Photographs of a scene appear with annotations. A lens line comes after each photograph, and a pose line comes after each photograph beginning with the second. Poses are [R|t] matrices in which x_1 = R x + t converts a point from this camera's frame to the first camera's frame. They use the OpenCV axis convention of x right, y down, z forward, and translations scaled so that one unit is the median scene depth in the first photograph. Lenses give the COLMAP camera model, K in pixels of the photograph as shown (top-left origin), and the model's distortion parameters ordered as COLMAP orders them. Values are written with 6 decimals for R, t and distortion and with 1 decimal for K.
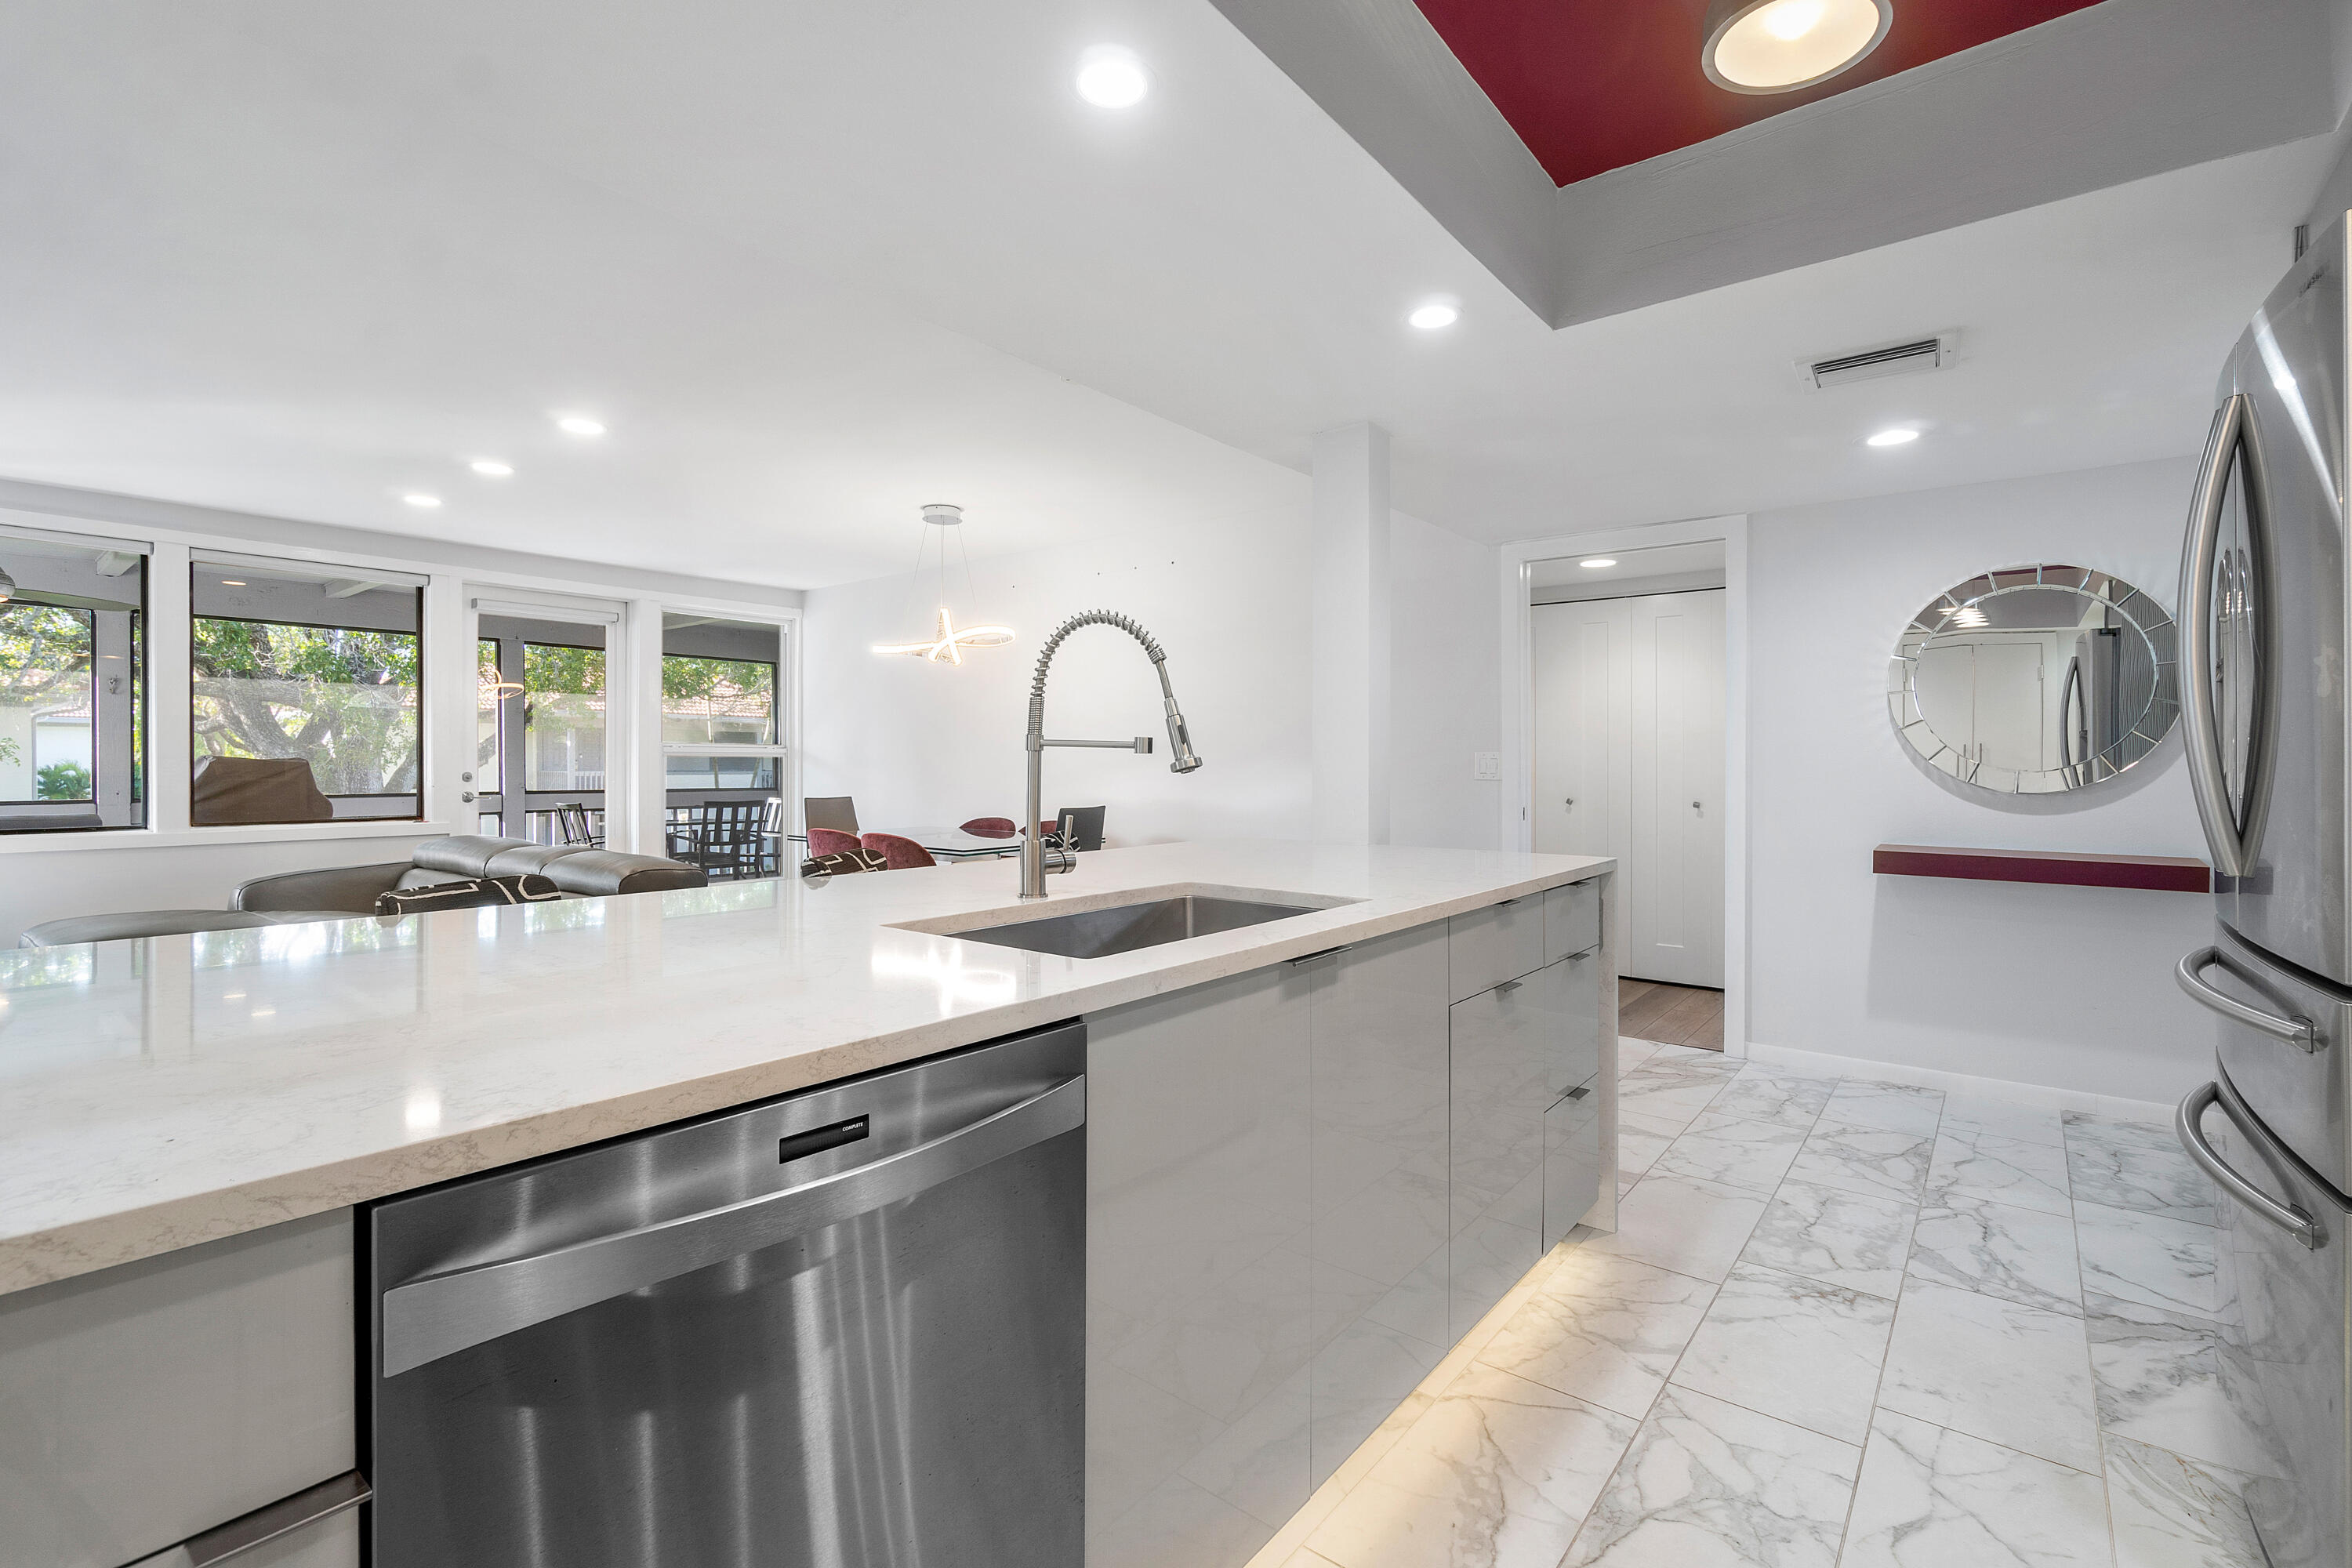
lens RADIAL K [[1060.8, 0, 1187.0], [0, 1060.8, 768.8], [0, 0, 1]] dist [0.000107, 0.000212]
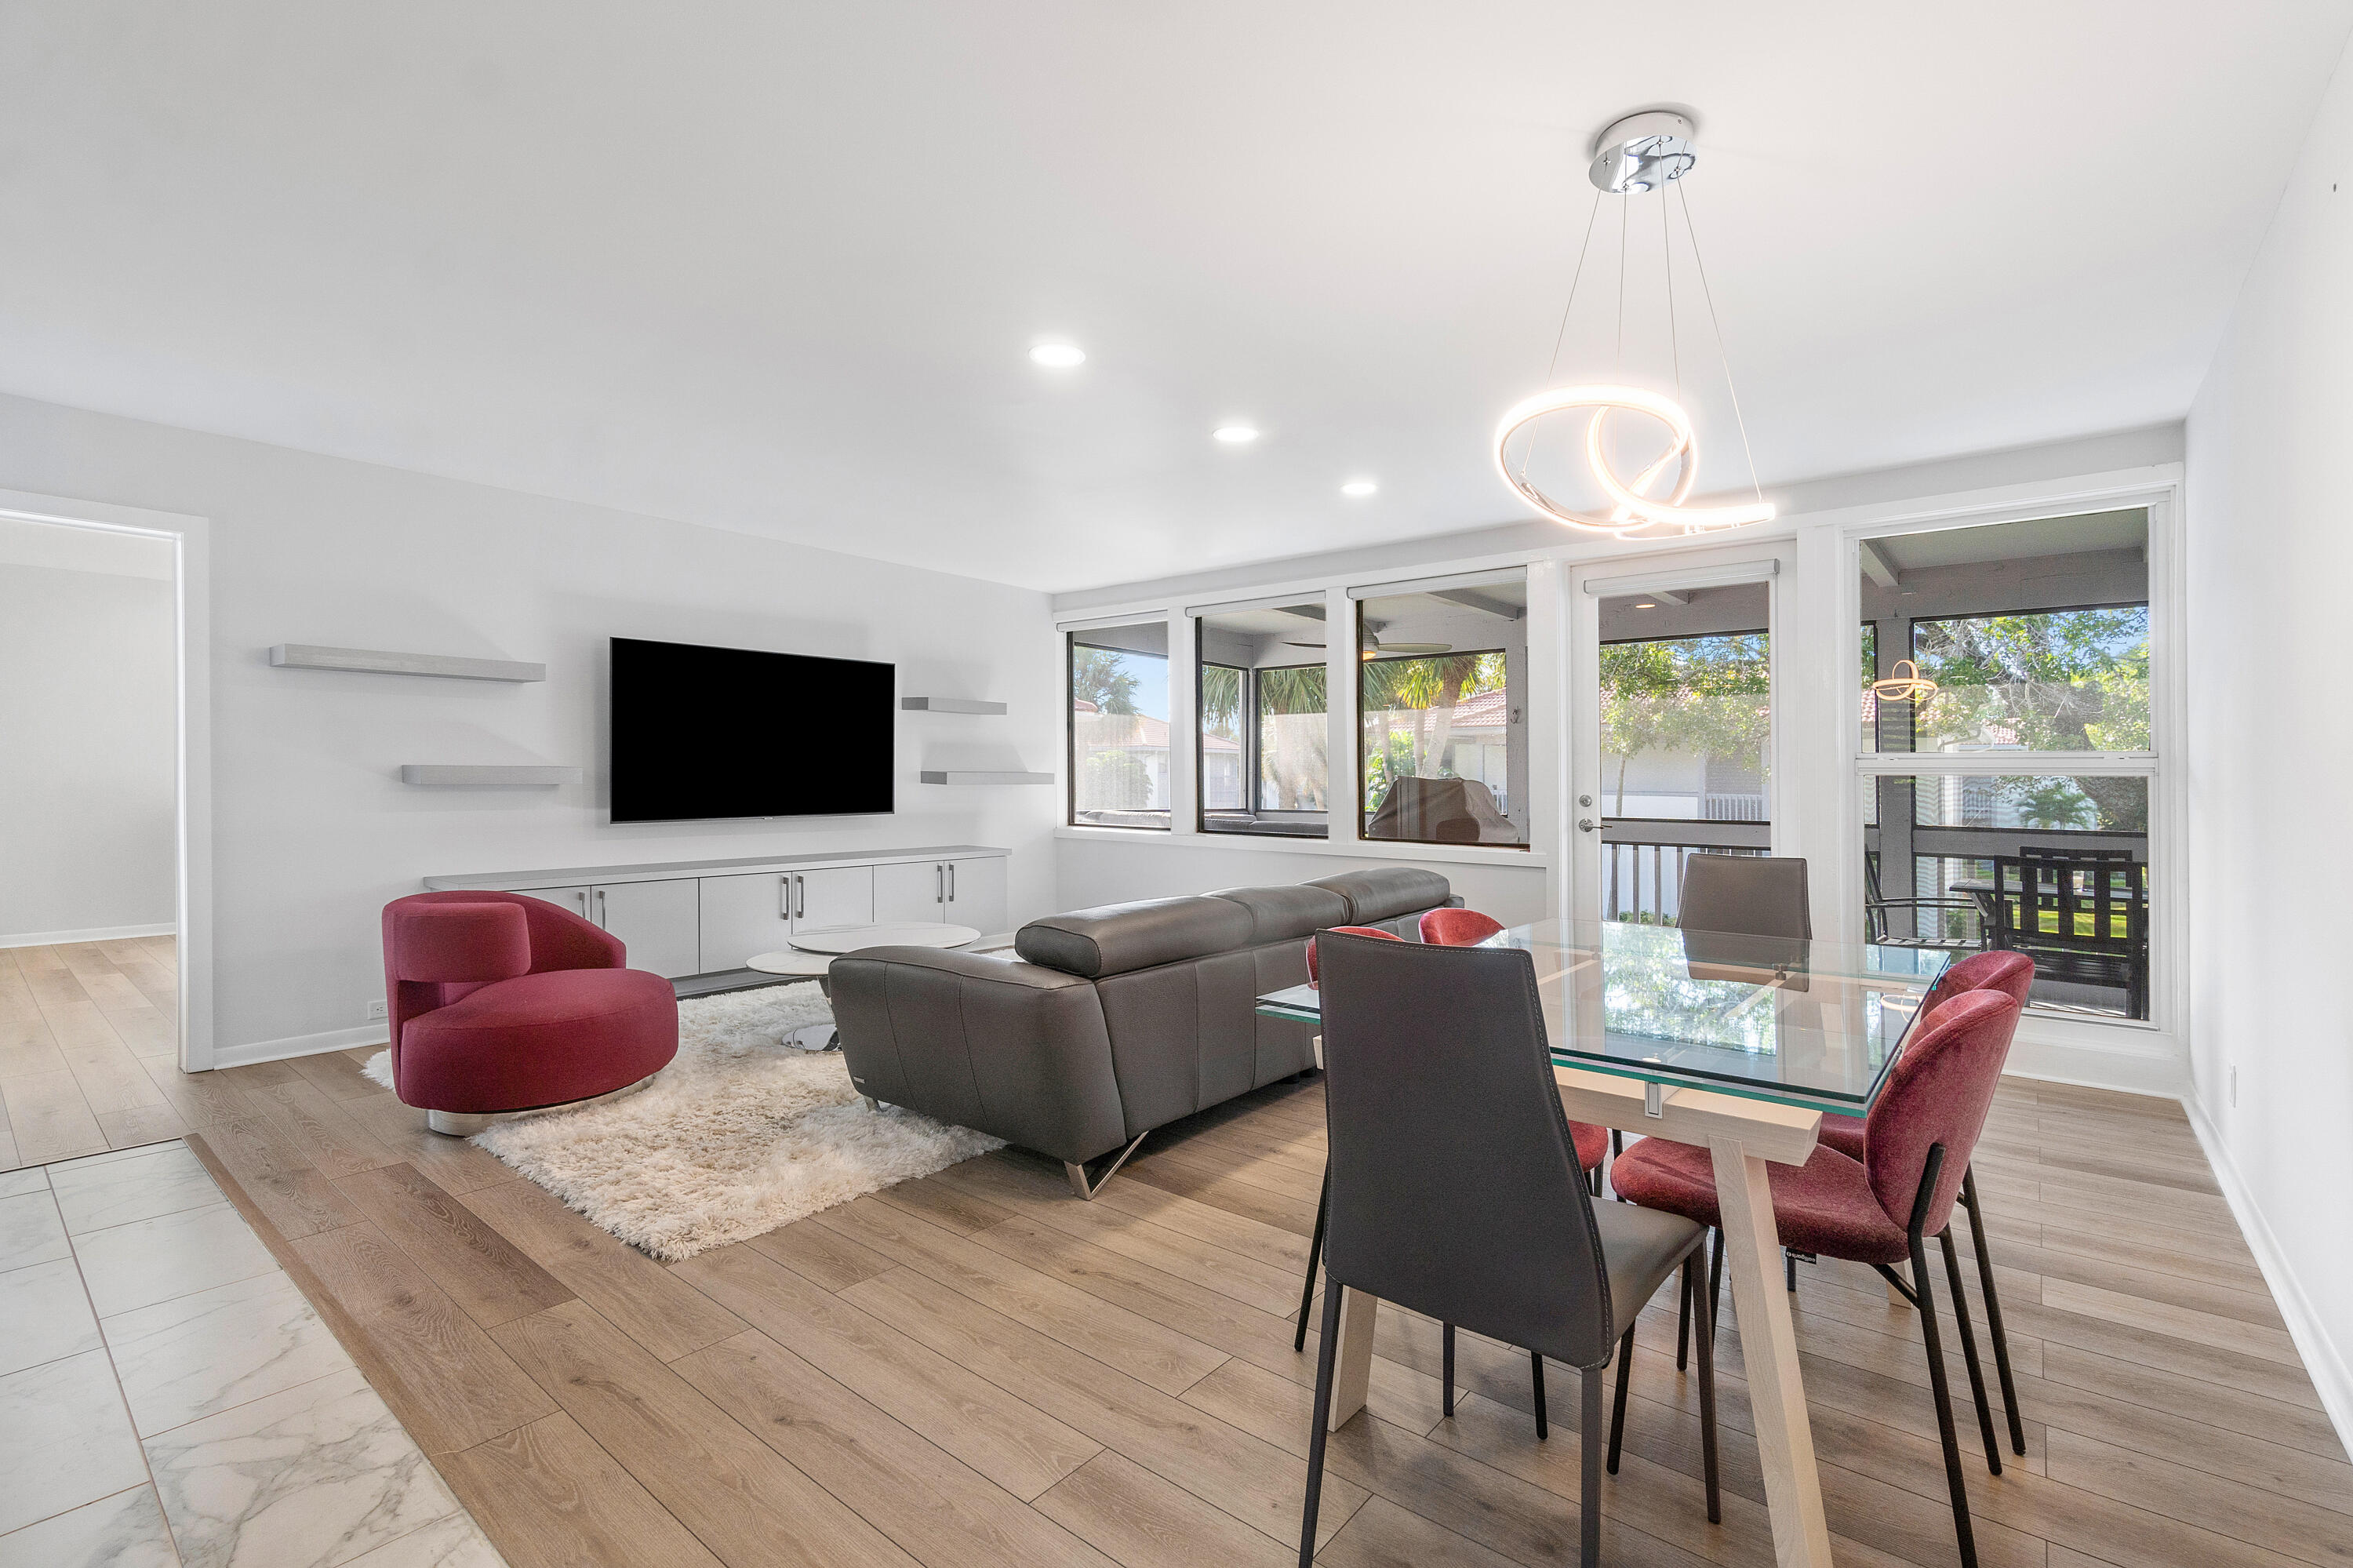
lens RADIAL K [[1048.3, 0, 1169.5], [0, 1048.3, 745.9], [0, 0, 1]] dist [-0.000813, -0.000330]
pose [[-0.025998, -0.032683, -0.999128, 0.178260], [-0.012199, 0.999401, -0.032375, -0.005339], [0.999588, 0.011346, -0.026381, 0.873010]]
